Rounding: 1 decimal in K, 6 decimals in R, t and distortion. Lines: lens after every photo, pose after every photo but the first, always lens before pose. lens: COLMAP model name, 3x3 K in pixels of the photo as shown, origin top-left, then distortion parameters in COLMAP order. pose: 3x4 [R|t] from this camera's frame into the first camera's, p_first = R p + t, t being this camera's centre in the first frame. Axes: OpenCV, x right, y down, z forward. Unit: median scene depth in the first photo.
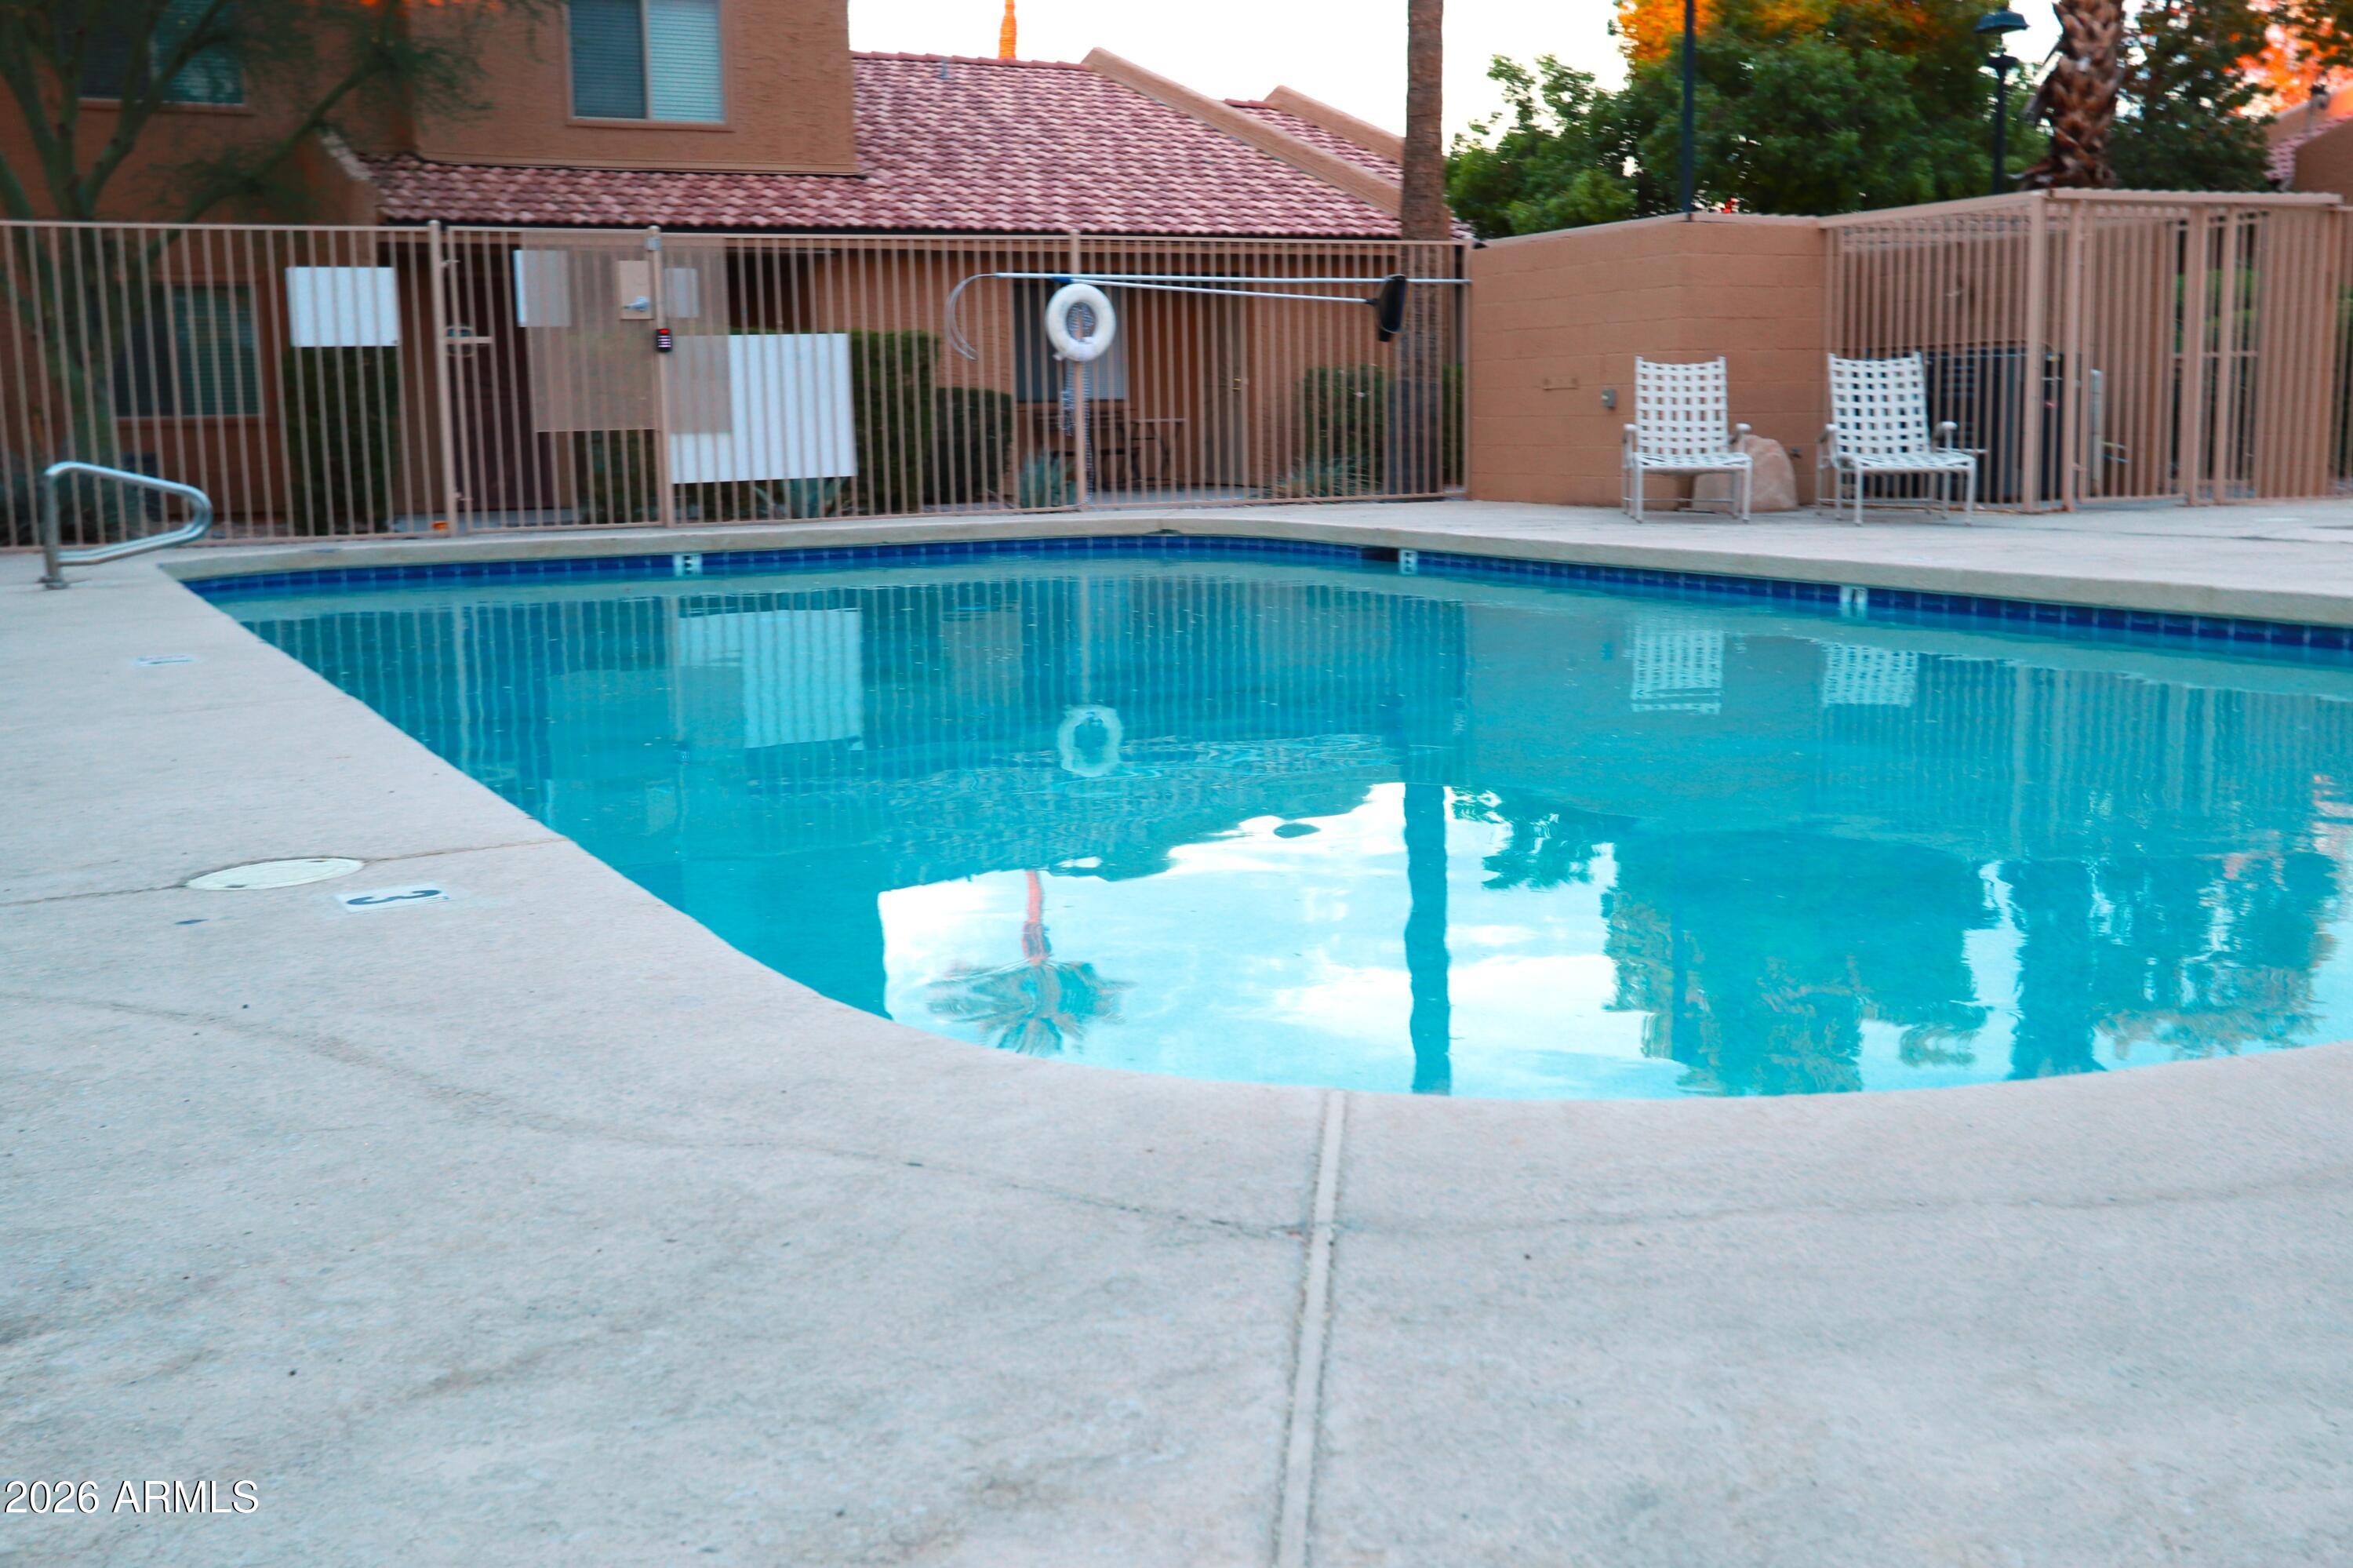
lens RADIAL K [[2511.7, 0, 1176.5], [0, 2511.7, 784.0], [0, 0, 1]] dist [-0.001926, 0.039052]
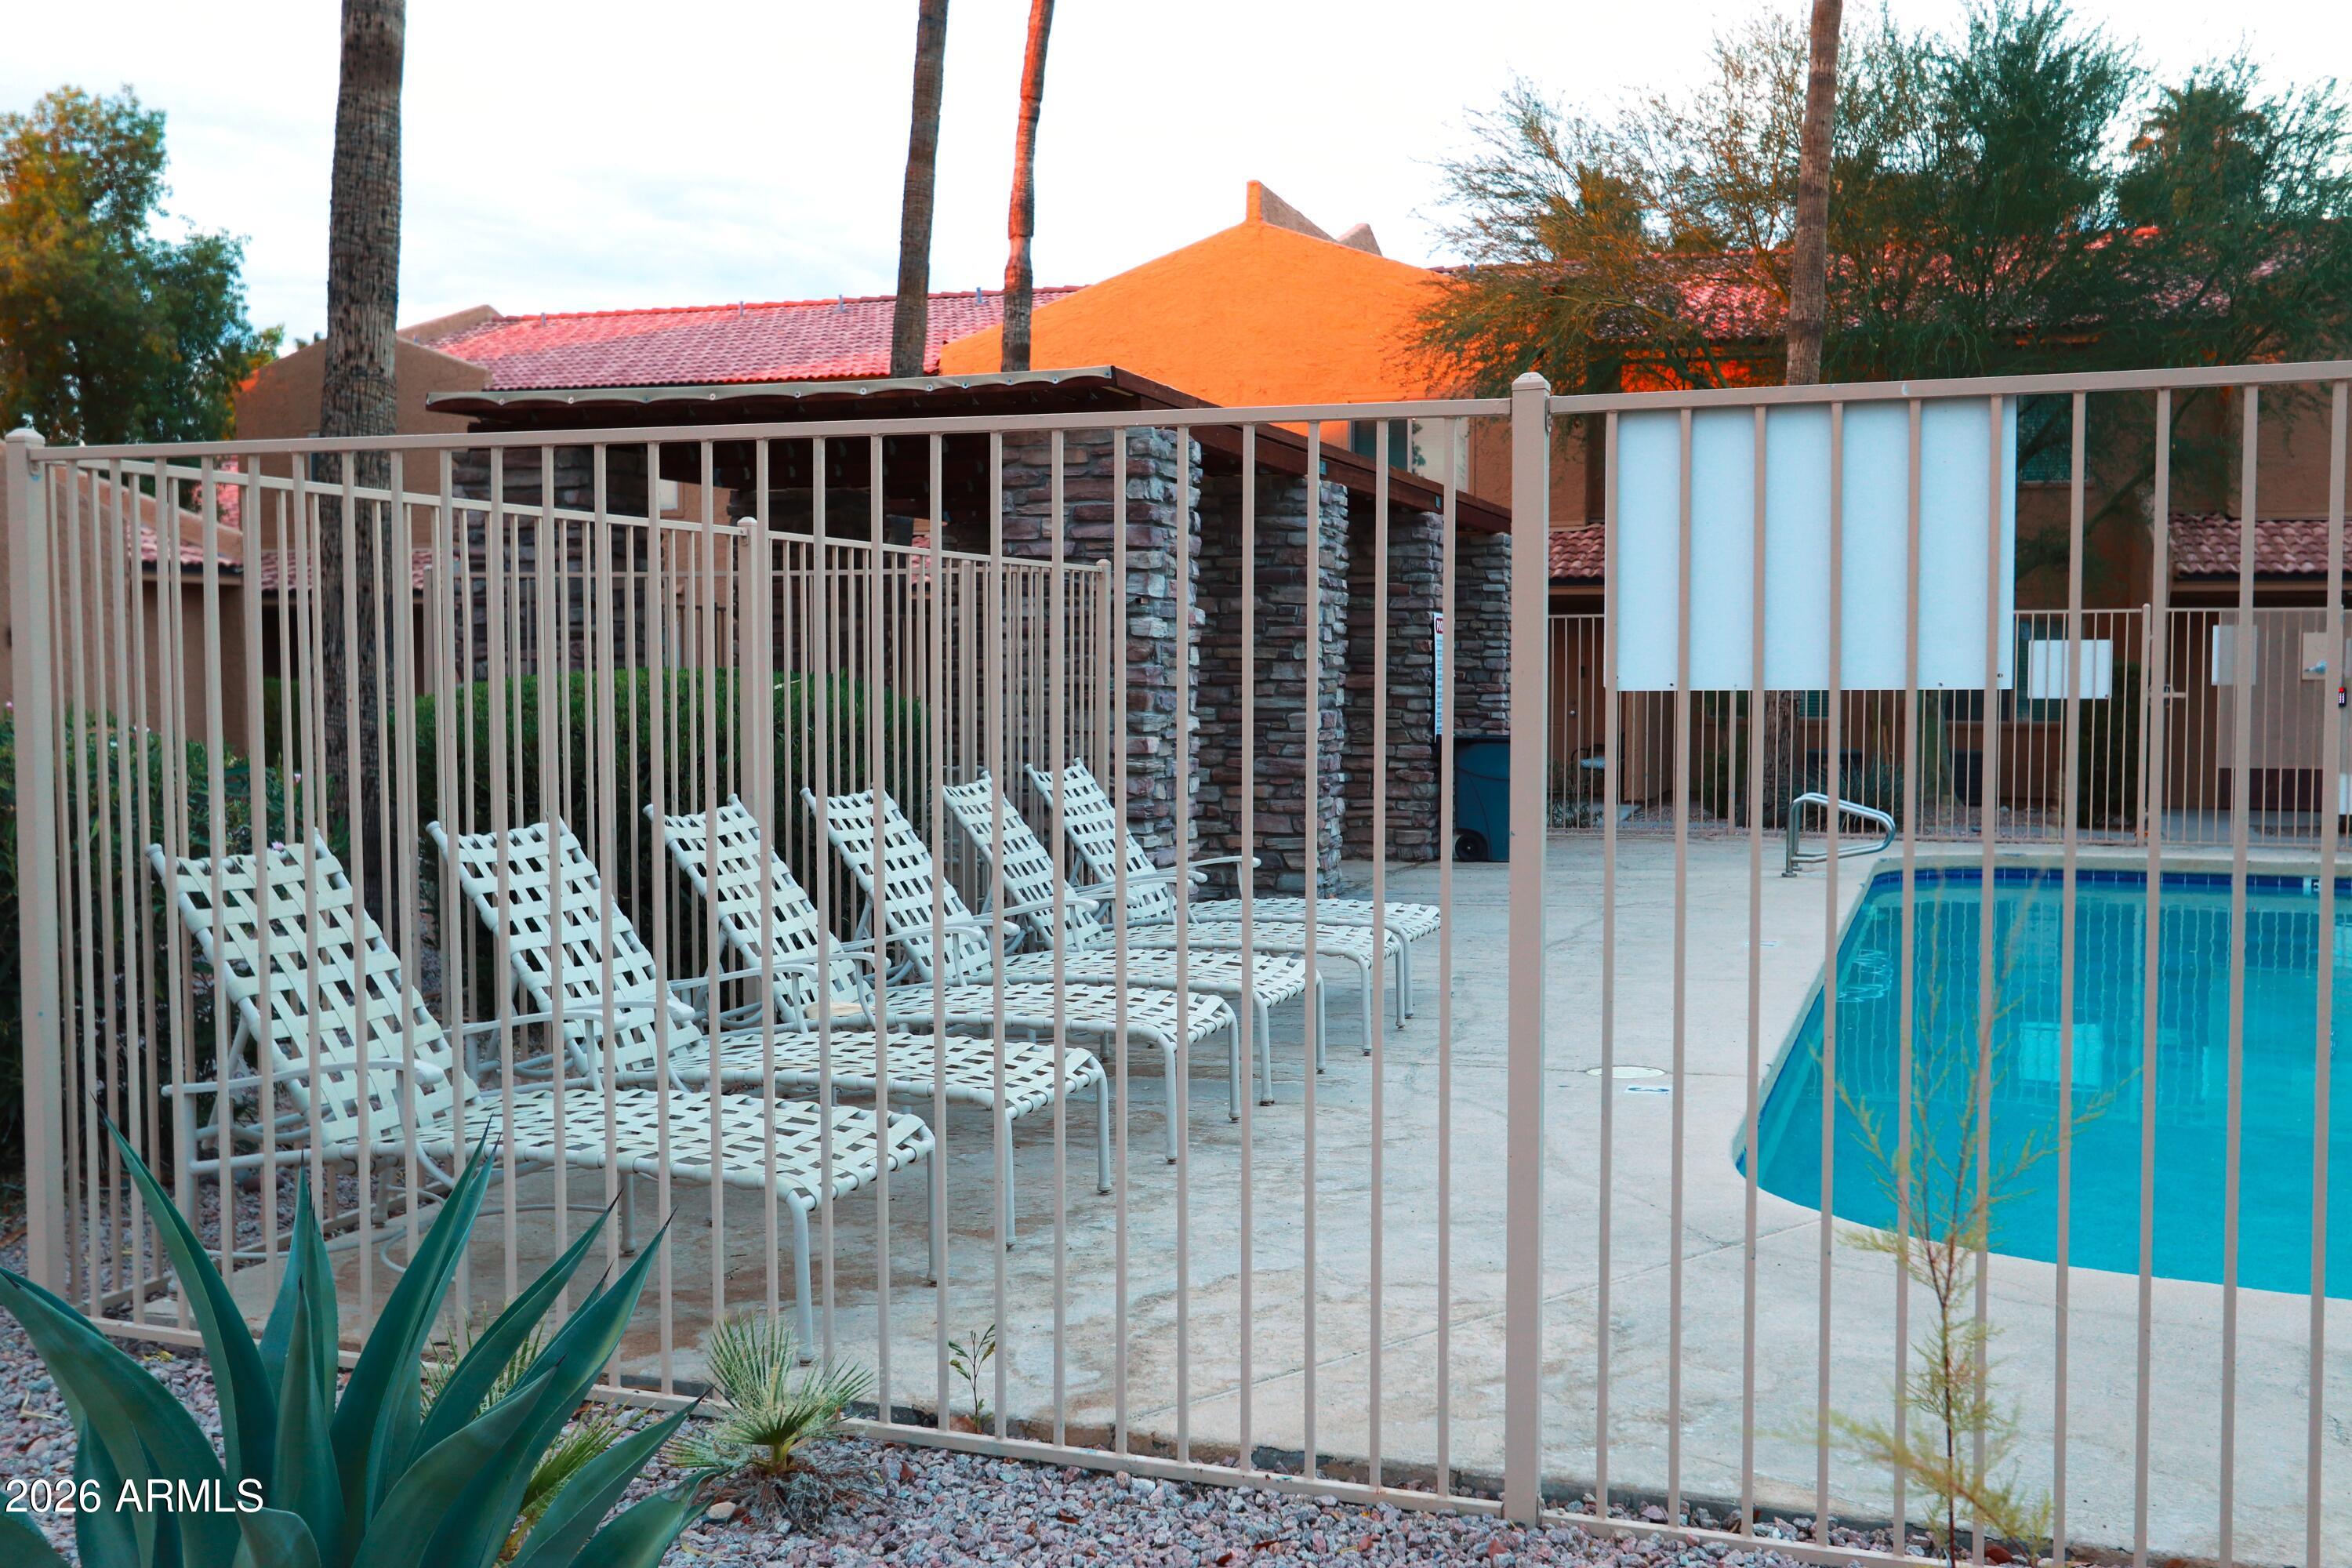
lens RADIAL K [[2282.7, 0, 1176.0], [0, 2282.7, 784.0], [0, 0, 1]] dist [0.013715, 0.019663]
pose [[0.706609, 0.057606, -0.705256, 0.172163], [-0.122471, 0.991595, -0.041711, -0.019183], [0.696925, 0.115847, 0.707725, -0.159930]]
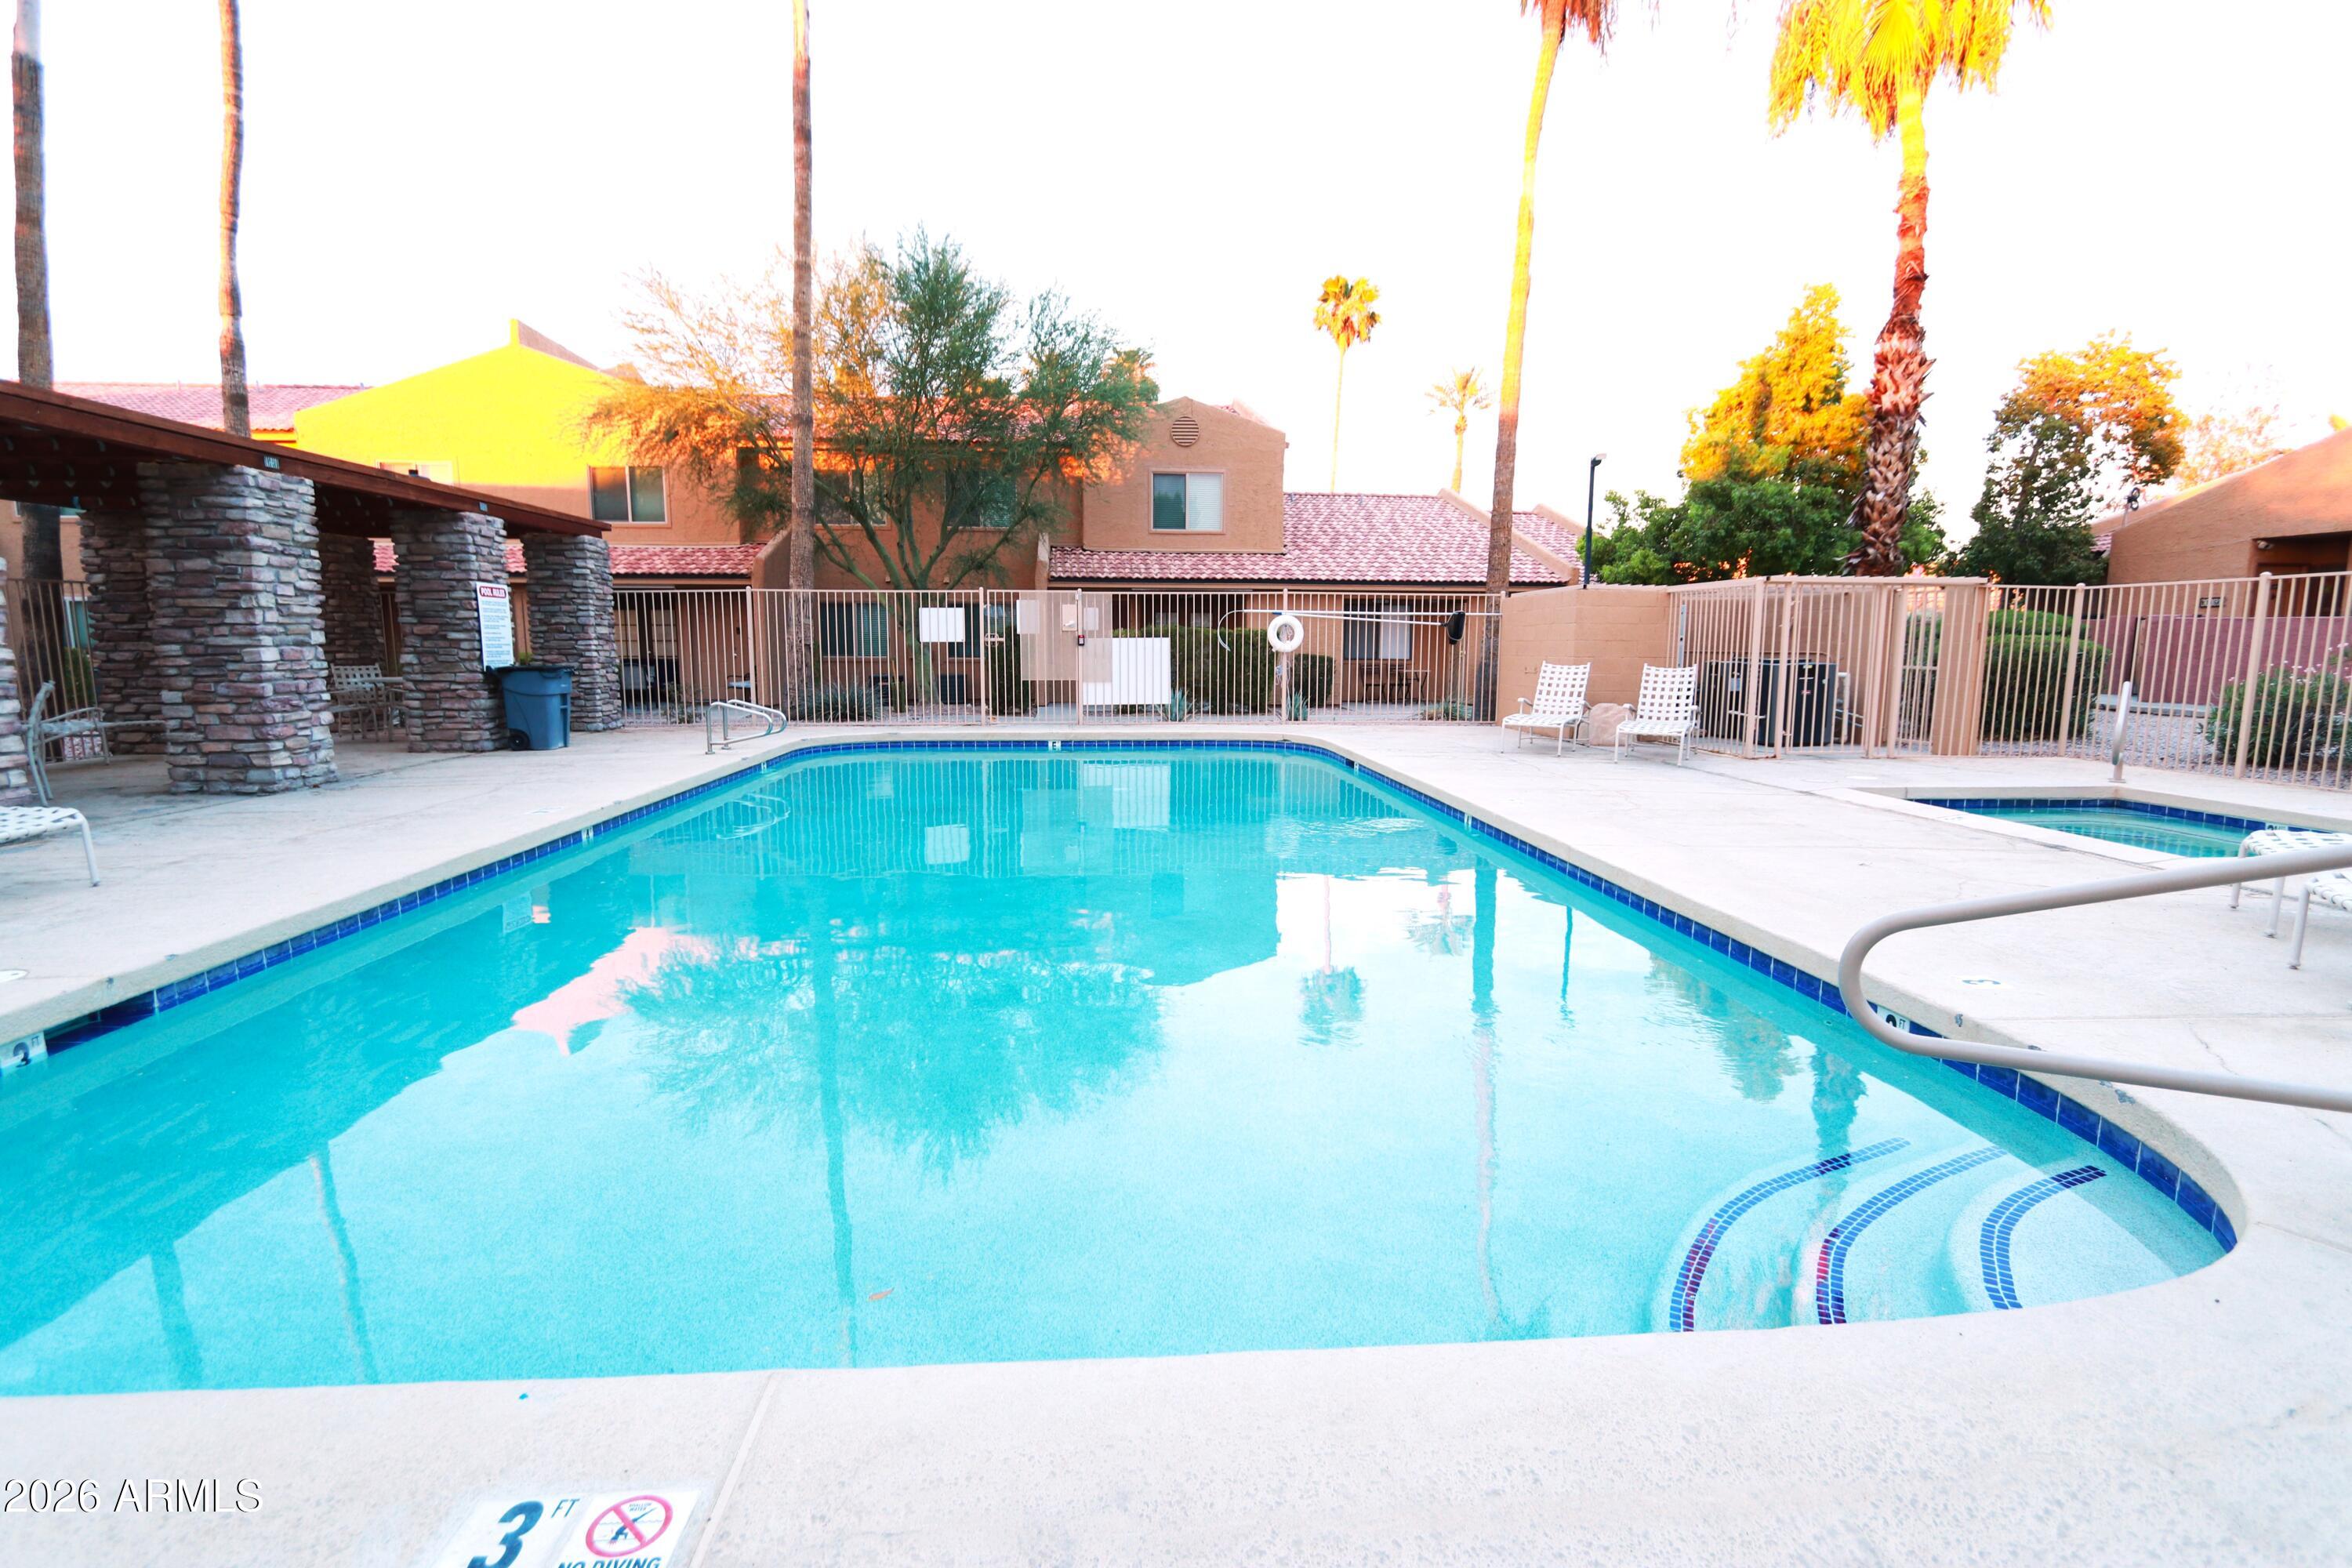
lens RADIAL K [[1119.1, 0, 1176.0], [0, 1119.1, 784.0], [0, 0, 1]] dist [-0.003166, -0.000845]
pose [[0.928622, 0.069645, -0.364433, 0.228599], [-0.076061, 0.997098, -0.003264, -0.051048], [0.363148, 0.030750, 0.931224, 0.110551]]
